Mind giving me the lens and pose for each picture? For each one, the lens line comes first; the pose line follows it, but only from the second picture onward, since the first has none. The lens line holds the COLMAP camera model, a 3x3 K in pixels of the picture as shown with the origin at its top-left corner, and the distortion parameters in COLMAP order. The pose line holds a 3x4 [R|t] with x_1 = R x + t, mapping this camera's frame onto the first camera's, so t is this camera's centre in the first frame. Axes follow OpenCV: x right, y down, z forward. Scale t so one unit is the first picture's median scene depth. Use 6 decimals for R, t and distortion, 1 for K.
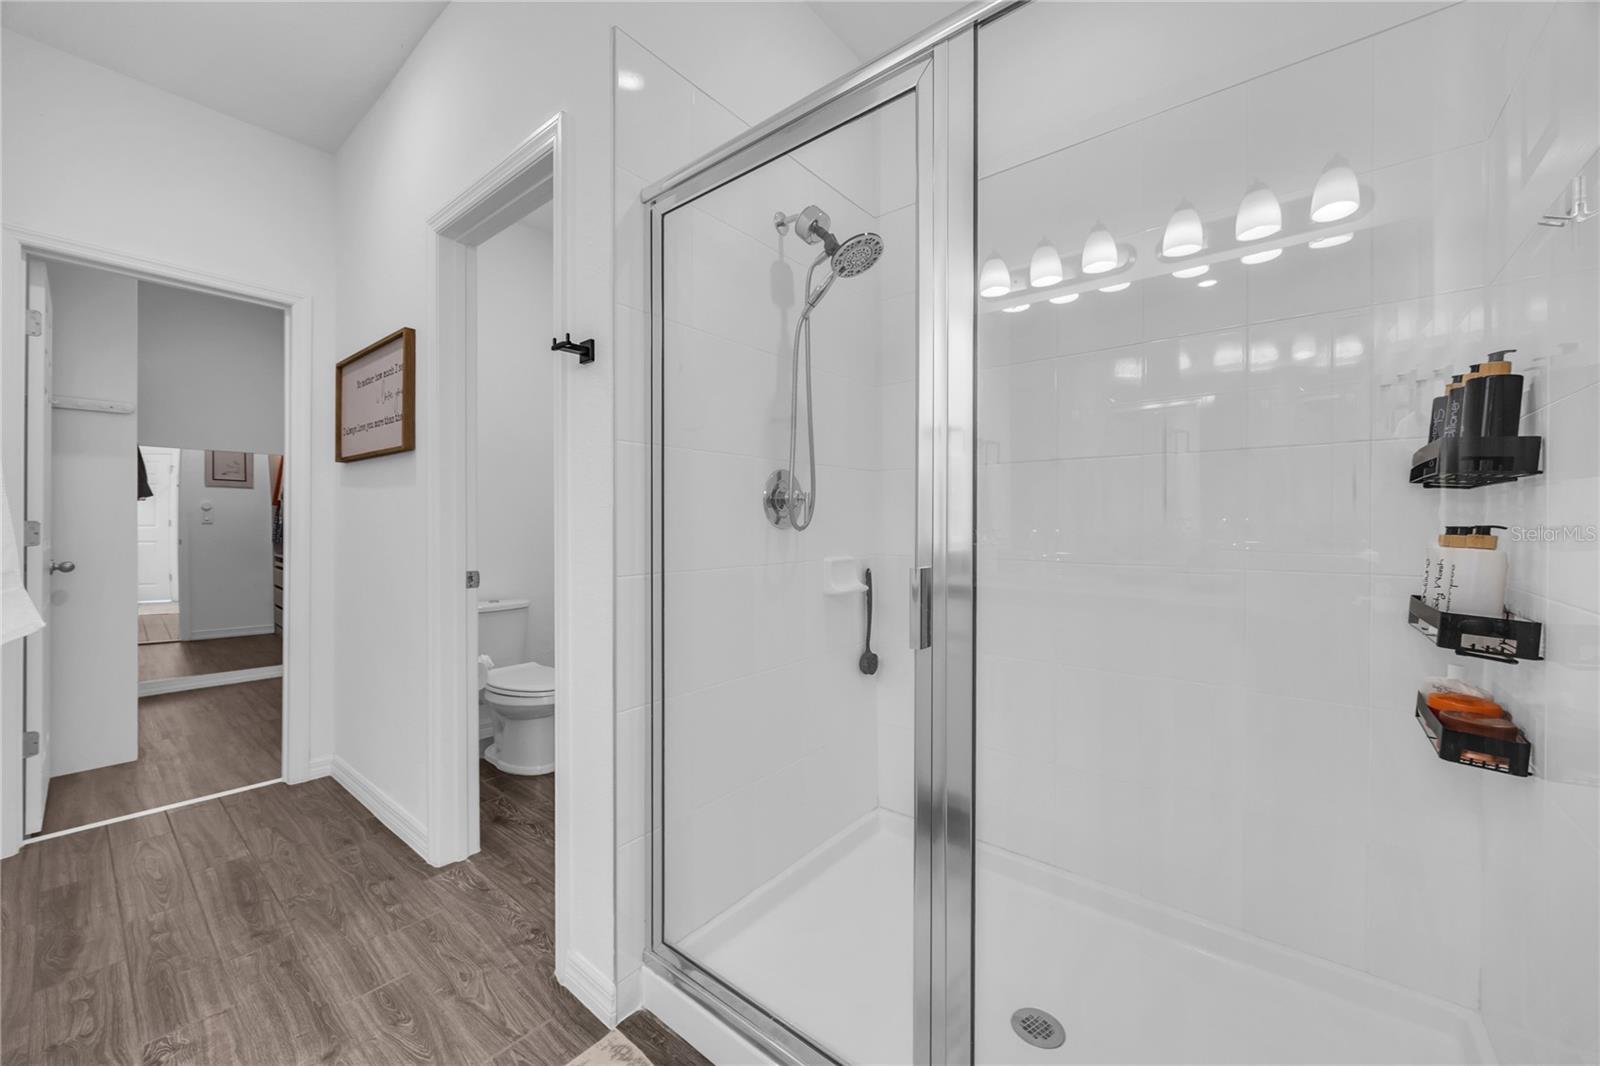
lens RADIAL K [[612.0, 0, 799.1], [0, 612.0, 526.0], [0, 0, 1]] dist [-0.000343, -0.000073]
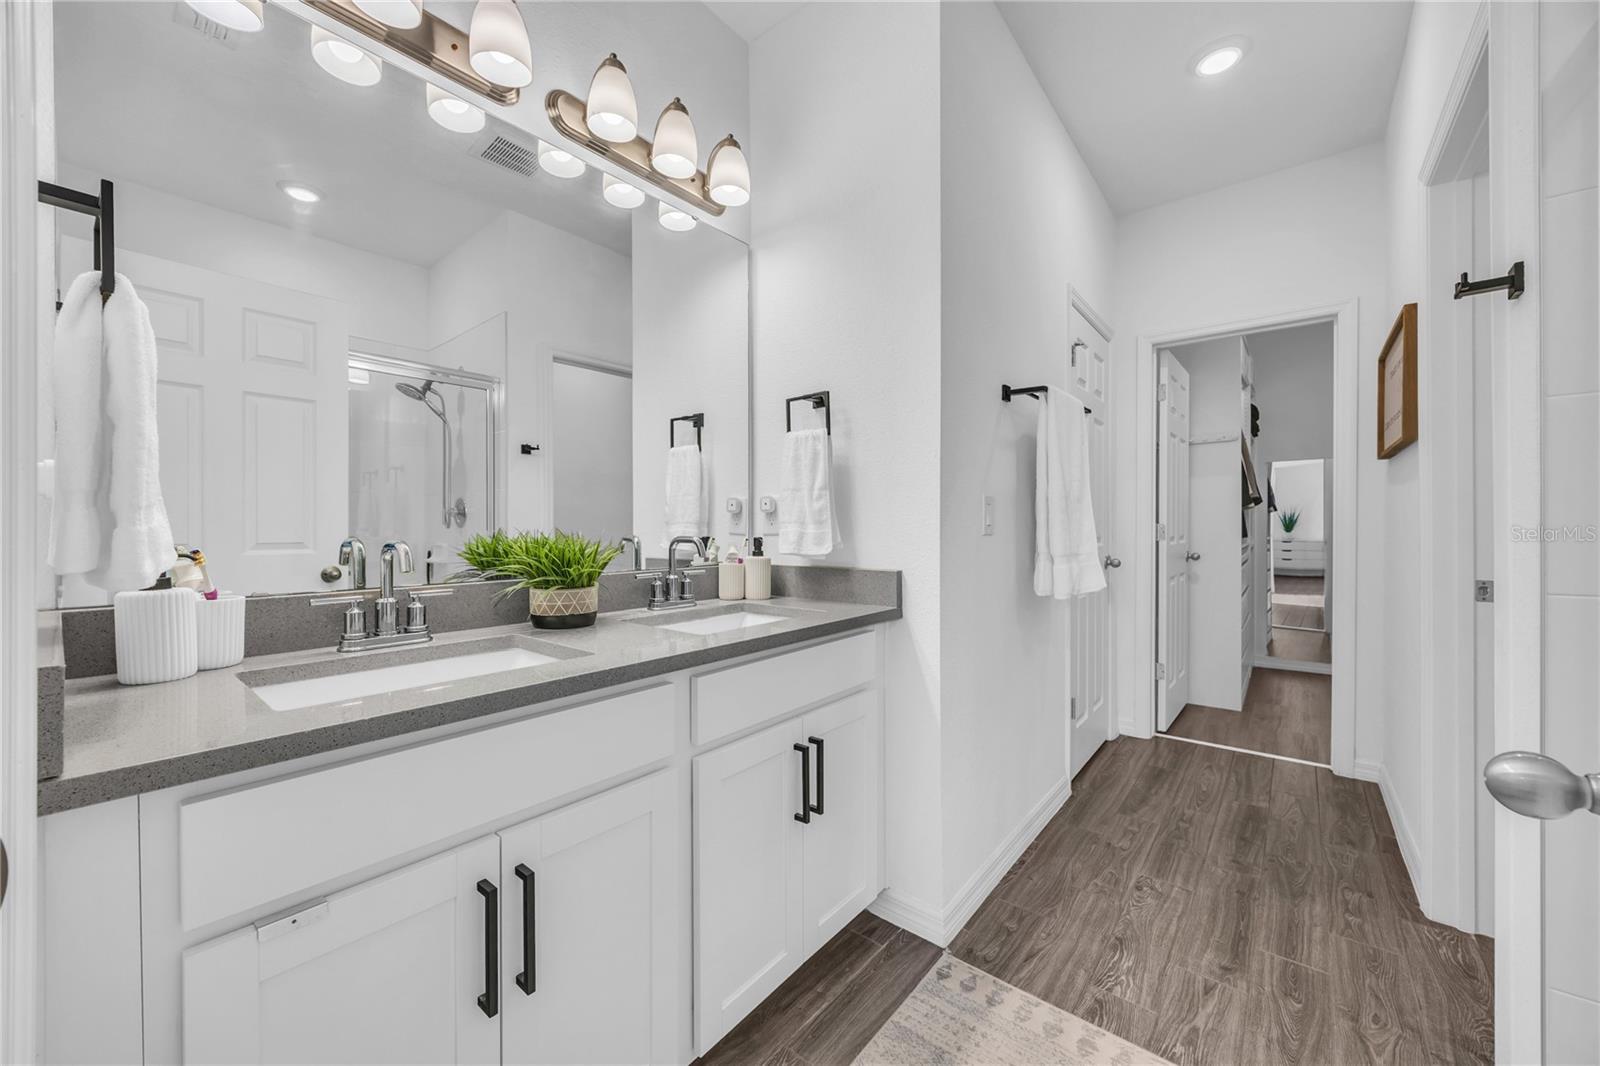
lens RADIAL K [[612.0, 0, 797.9], [0, 612.0, 533.4], [0, 0, 1]] dist [-0.000343, -0.000073]
pose [[0.000494, 0.003907, -0.999992, 0.328147], [0.003369, 0.999987, 0.003908, 0.006864], [0.999994, -0.003371, 0.000481, 0.130105]]
